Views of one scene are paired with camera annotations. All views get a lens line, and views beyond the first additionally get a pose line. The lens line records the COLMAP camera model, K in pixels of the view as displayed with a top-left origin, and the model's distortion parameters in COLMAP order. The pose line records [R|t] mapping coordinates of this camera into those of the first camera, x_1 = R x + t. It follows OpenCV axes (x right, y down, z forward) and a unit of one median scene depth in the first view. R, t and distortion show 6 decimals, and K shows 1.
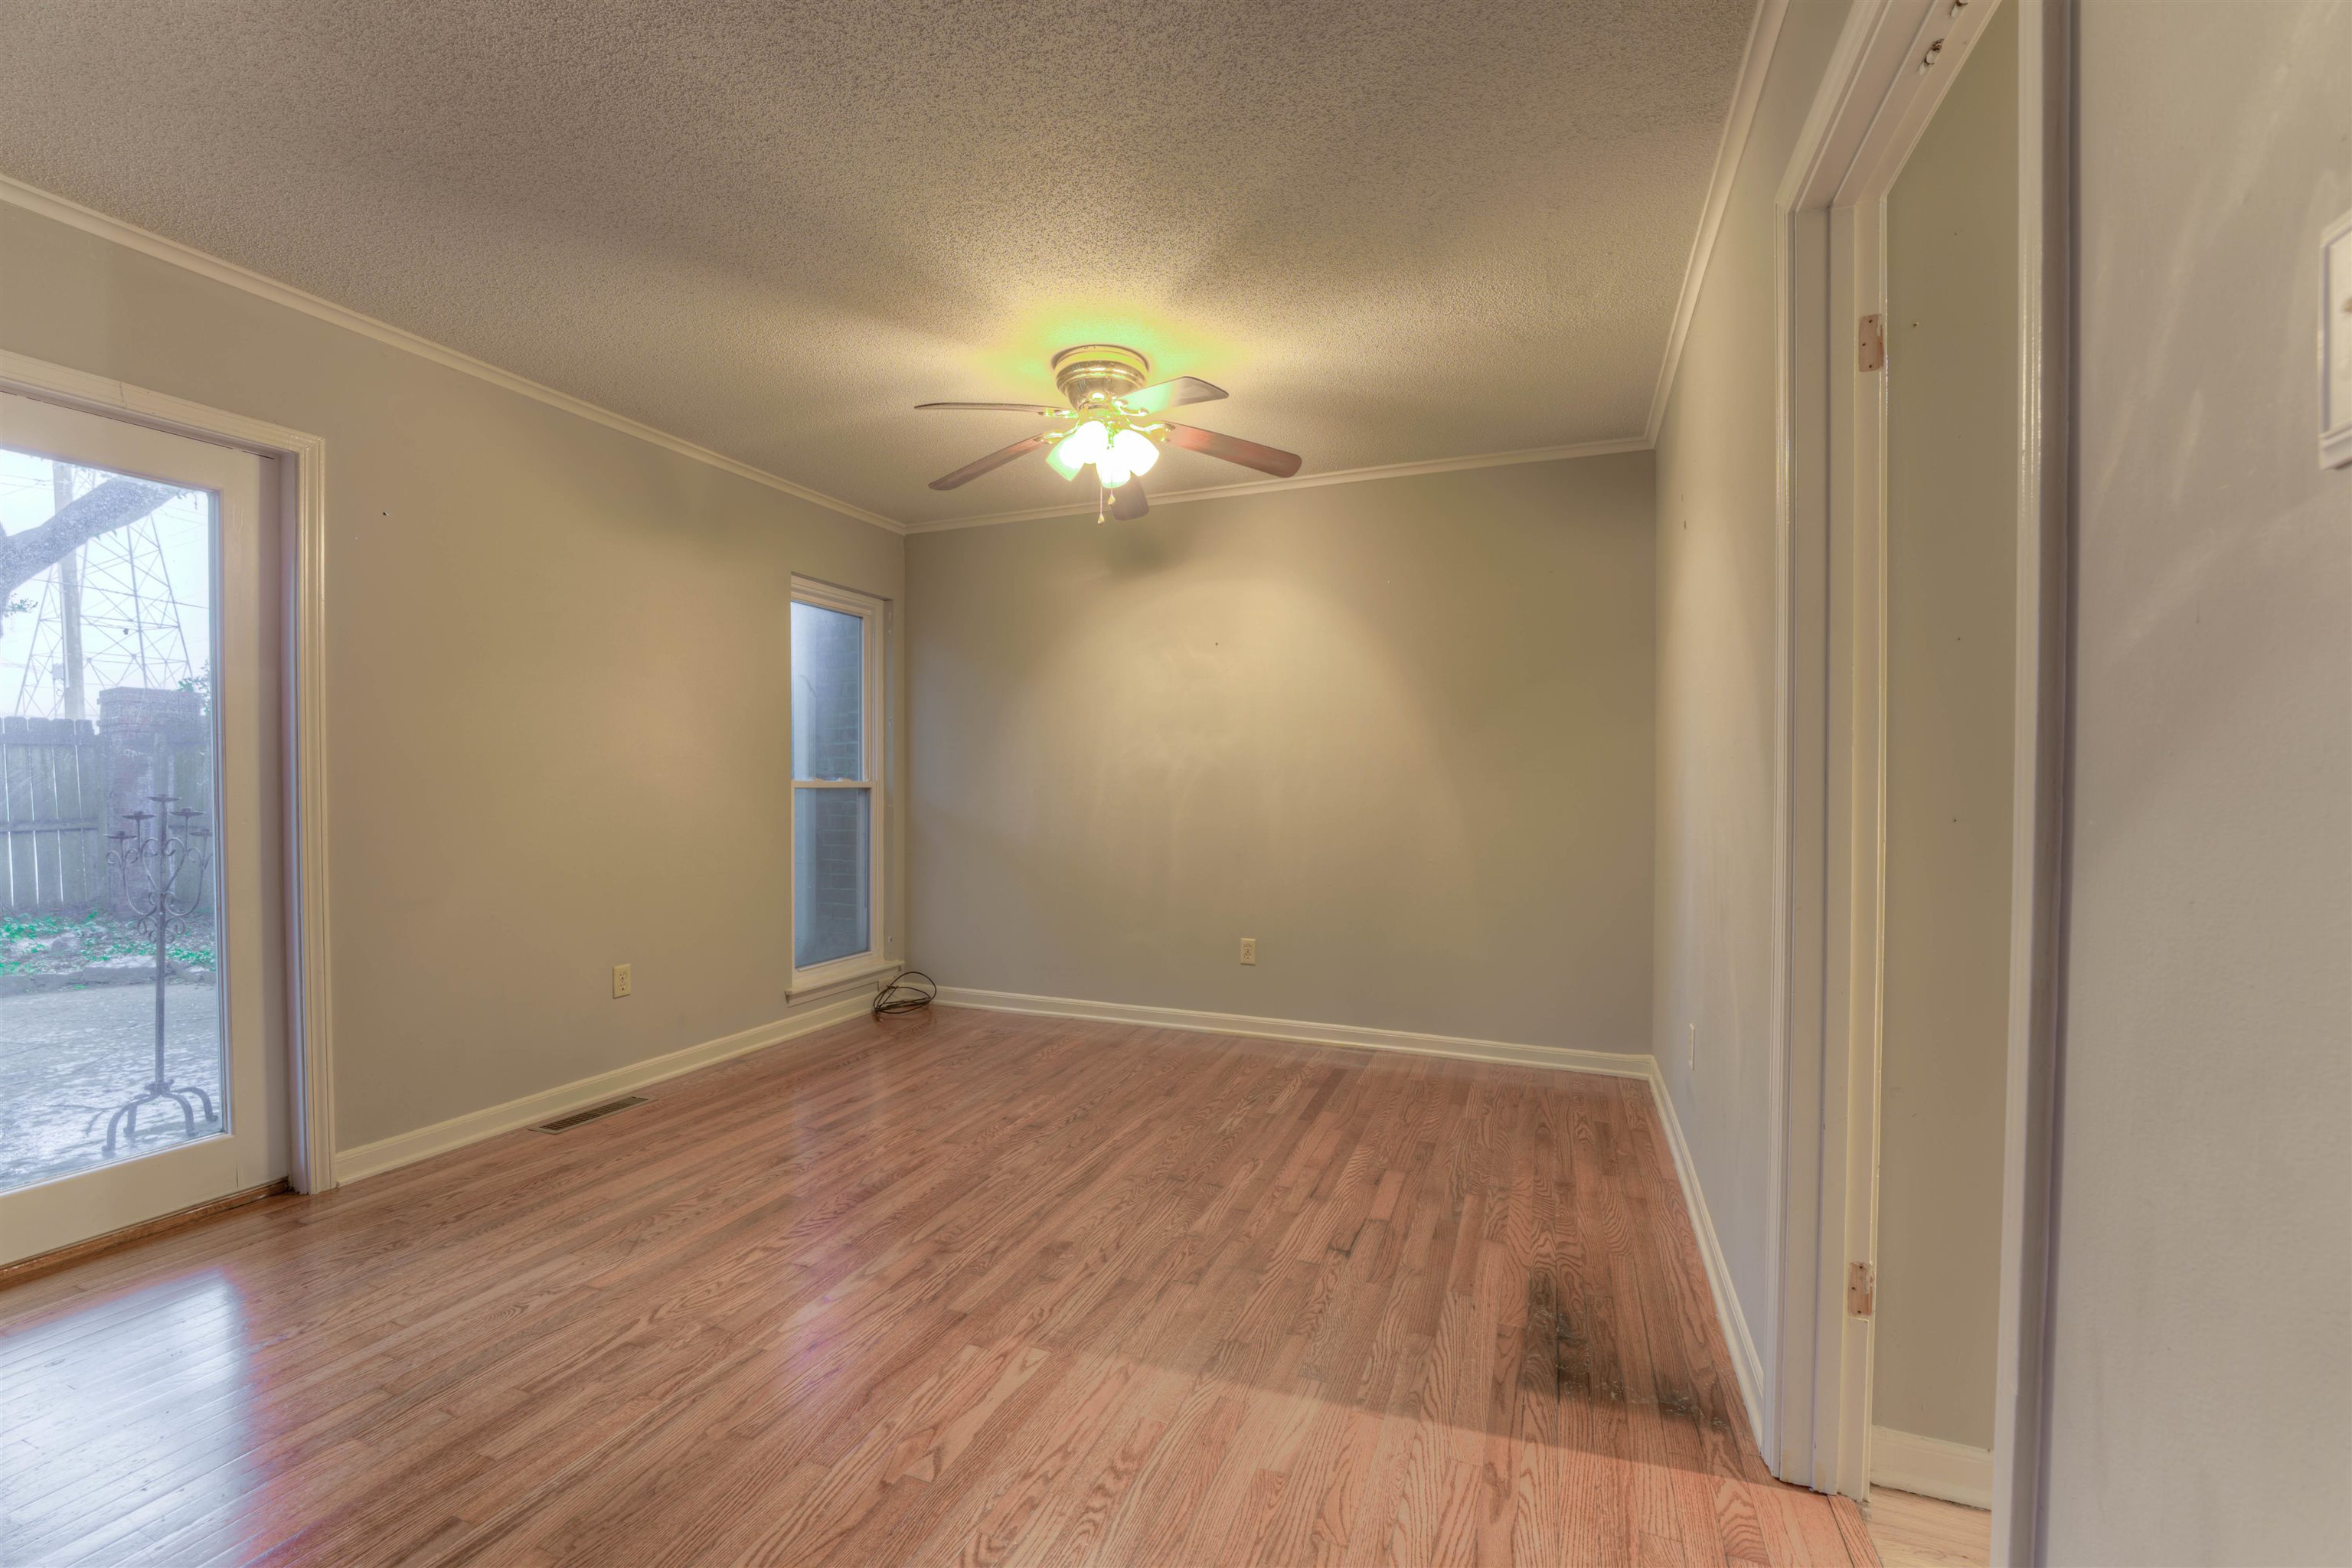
lens RADIAL K [[962.6, 0, 1170.1], [0, 962.6, 800.7], [0, 0, 1]] dist [-0.024763, 0.002256]
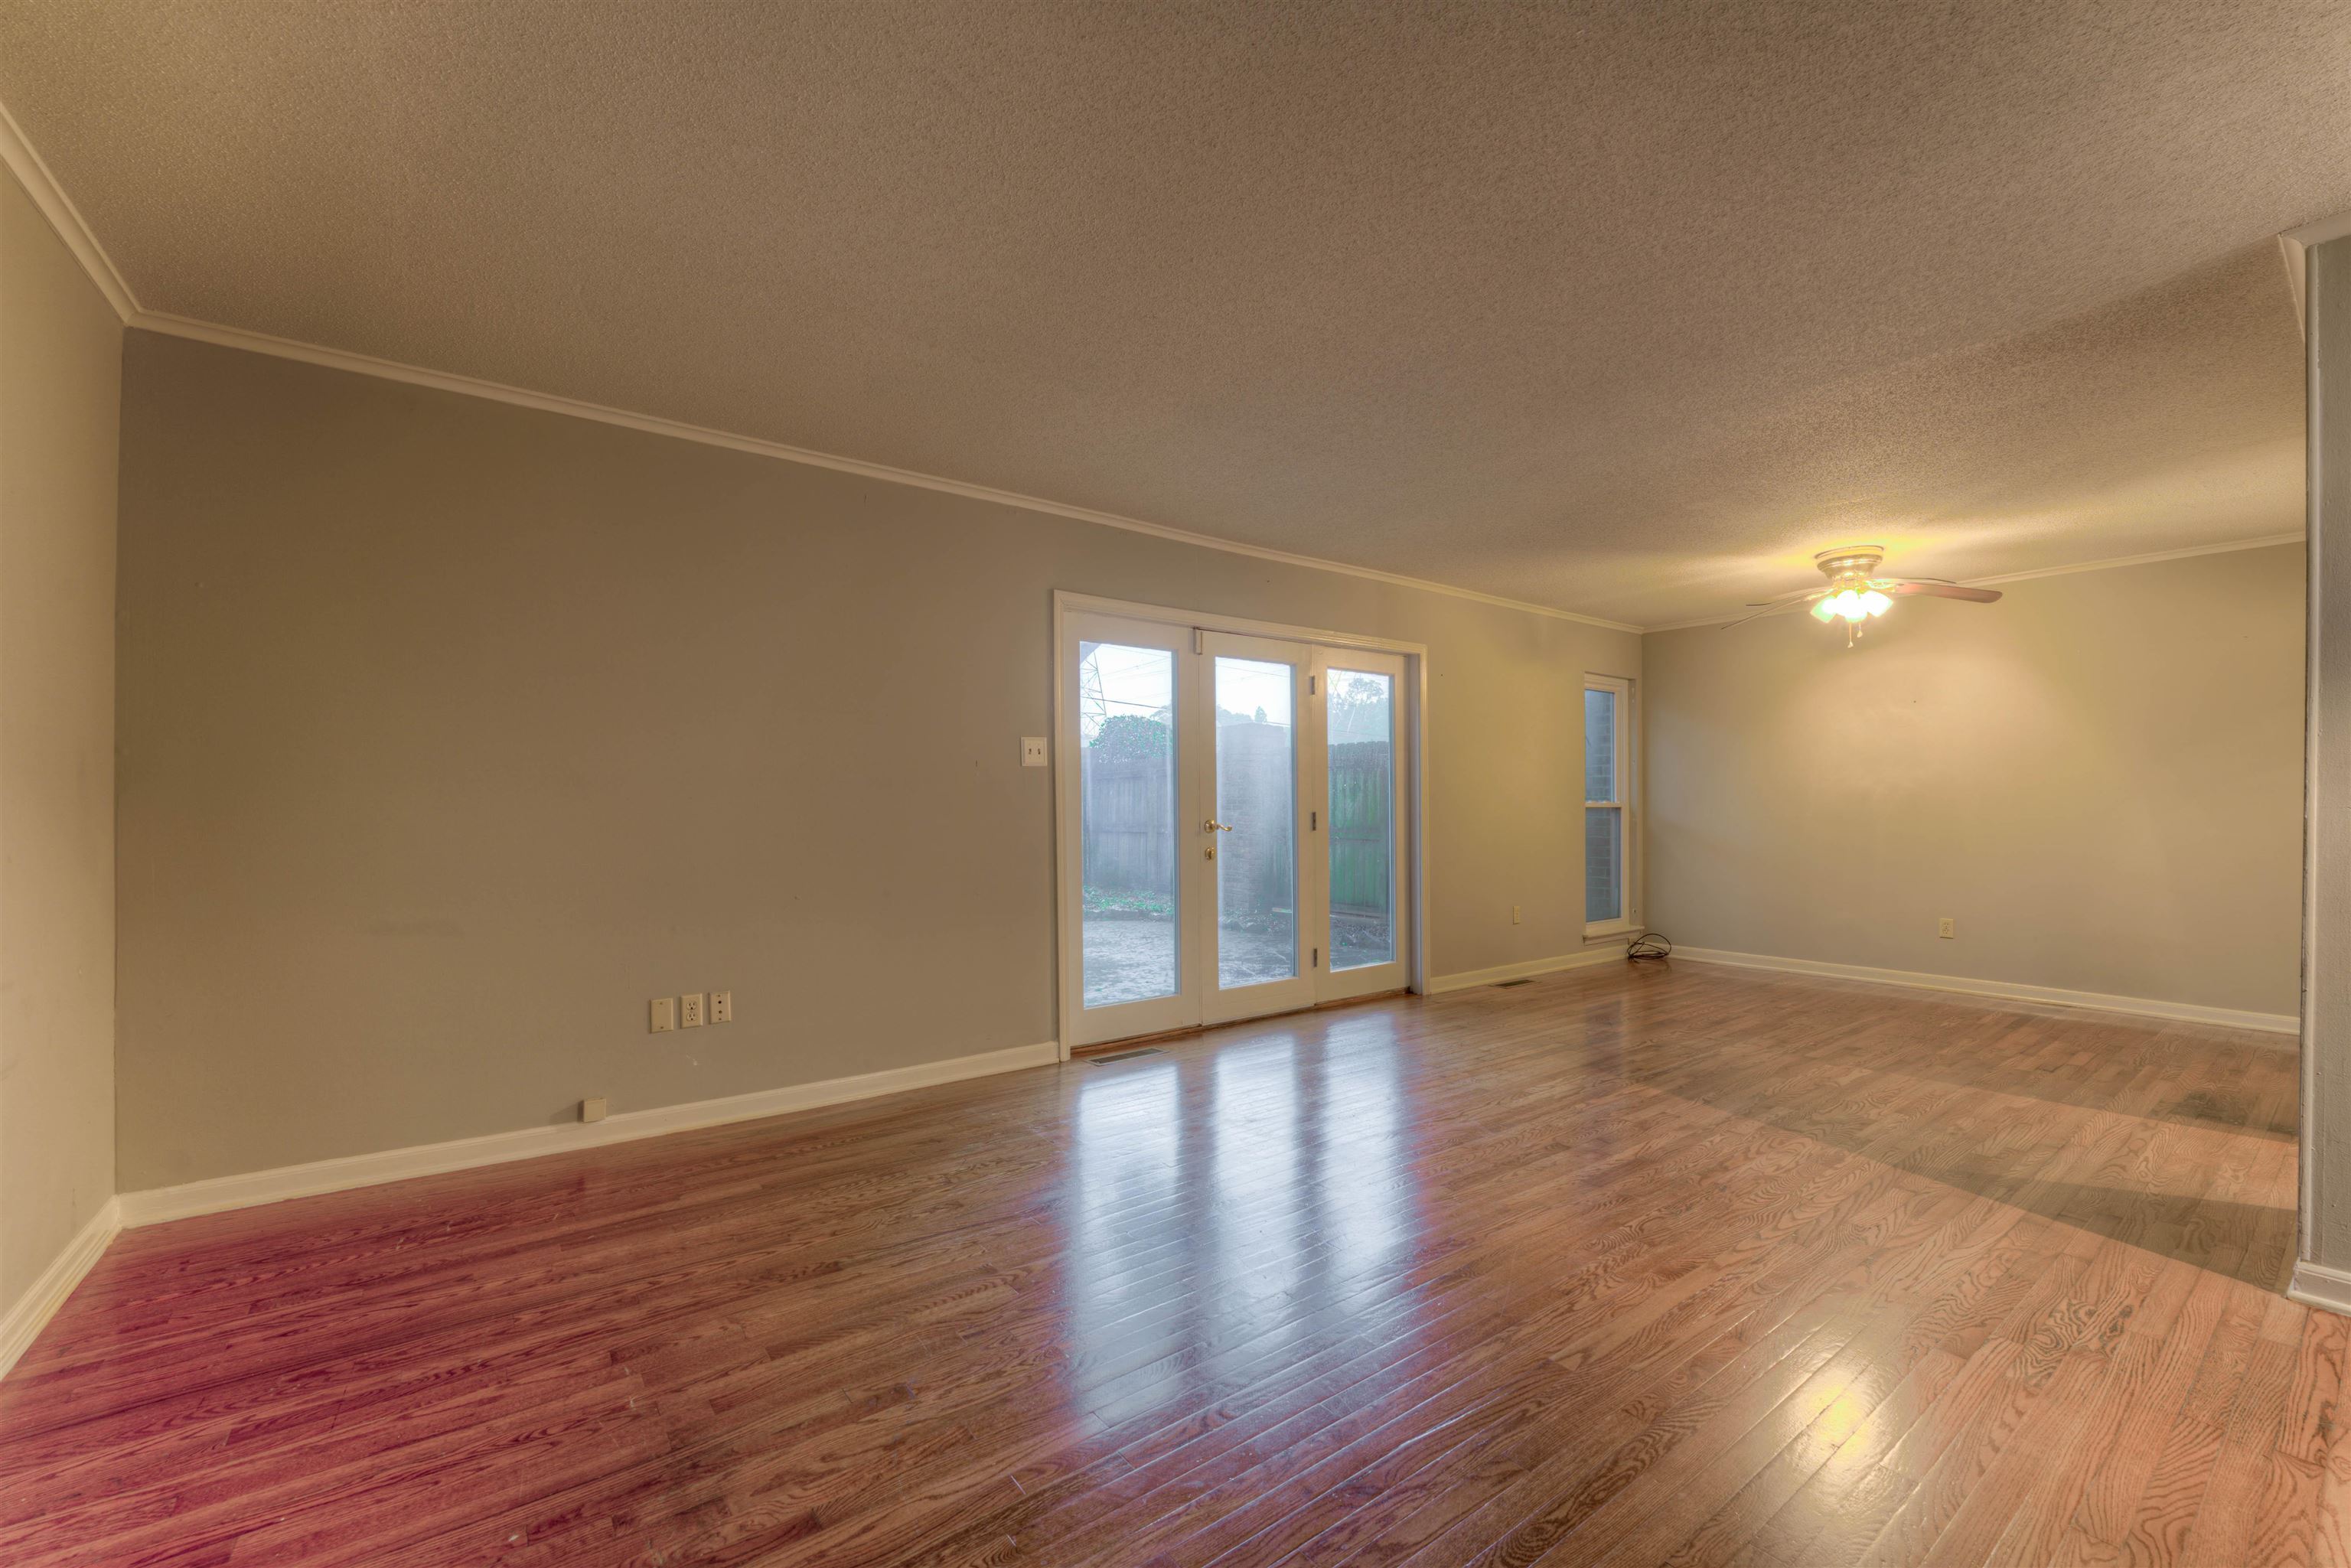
lens RADIAL K [[962.1, 0, 1163.1], [0, 962.1, 797.7], [0, 0, 1]] dist [-0.024763, 0.002256]
pose [[0.851783, -0.005594, -0.523865, -0.269031], [-0.007813, 0.999696, -0.023380, 0.021612], [0.523837, 0.024008, 0.851480, -1.215763]]
